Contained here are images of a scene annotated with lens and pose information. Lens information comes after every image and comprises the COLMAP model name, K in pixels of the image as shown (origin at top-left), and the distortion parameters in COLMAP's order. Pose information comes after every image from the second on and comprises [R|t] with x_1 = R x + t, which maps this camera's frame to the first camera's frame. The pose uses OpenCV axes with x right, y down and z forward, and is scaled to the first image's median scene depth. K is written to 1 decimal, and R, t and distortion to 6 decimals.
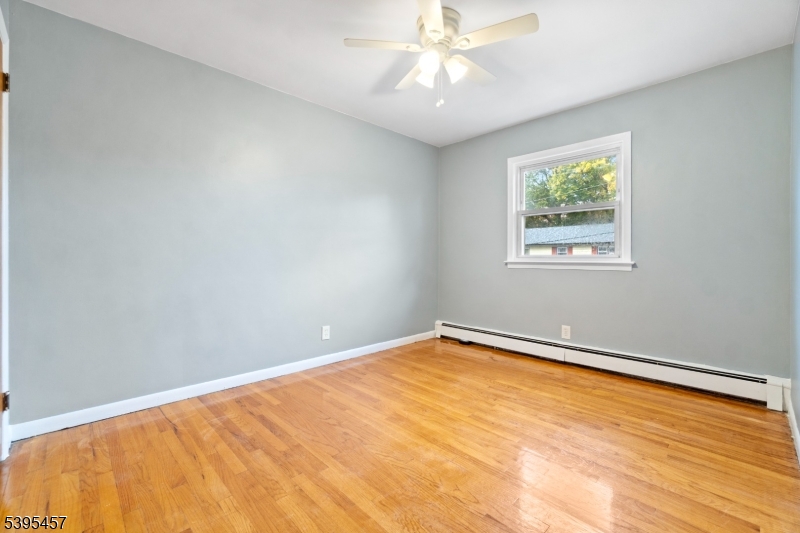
lens RADIAL K [[347.5, 0, 403.9], [0, 347.5, 257.5], [0, 0, 1]] dist [0.000116, -0.000028]
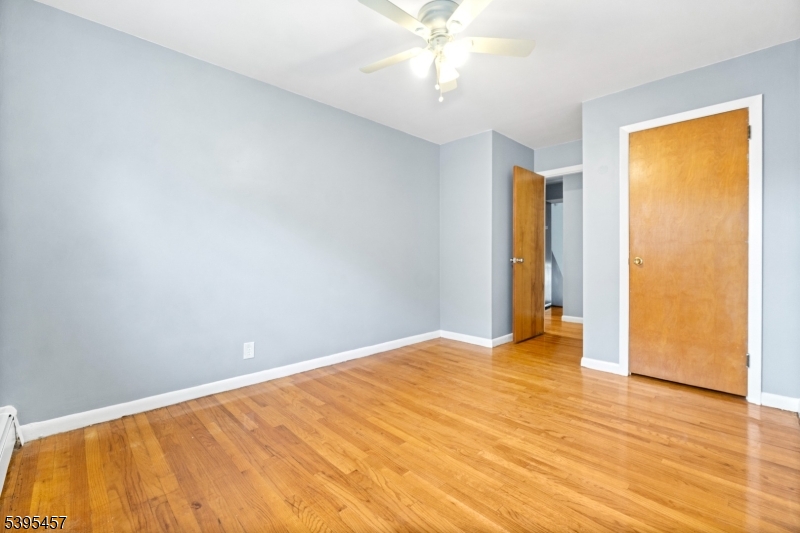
lens RADIAL K [[347.5, 0, 403.9], [0, 347.5, 257.5], [0, 0, 1]] dist [0.000116, -0.000028]
pose [[-0.999992, -0.004047, 0.000527, 0.193303], [-0.004044, 0.999969, 0.006813, -0.004337], [-0.000555, 0.006811, -0.999977, 1.888349]]
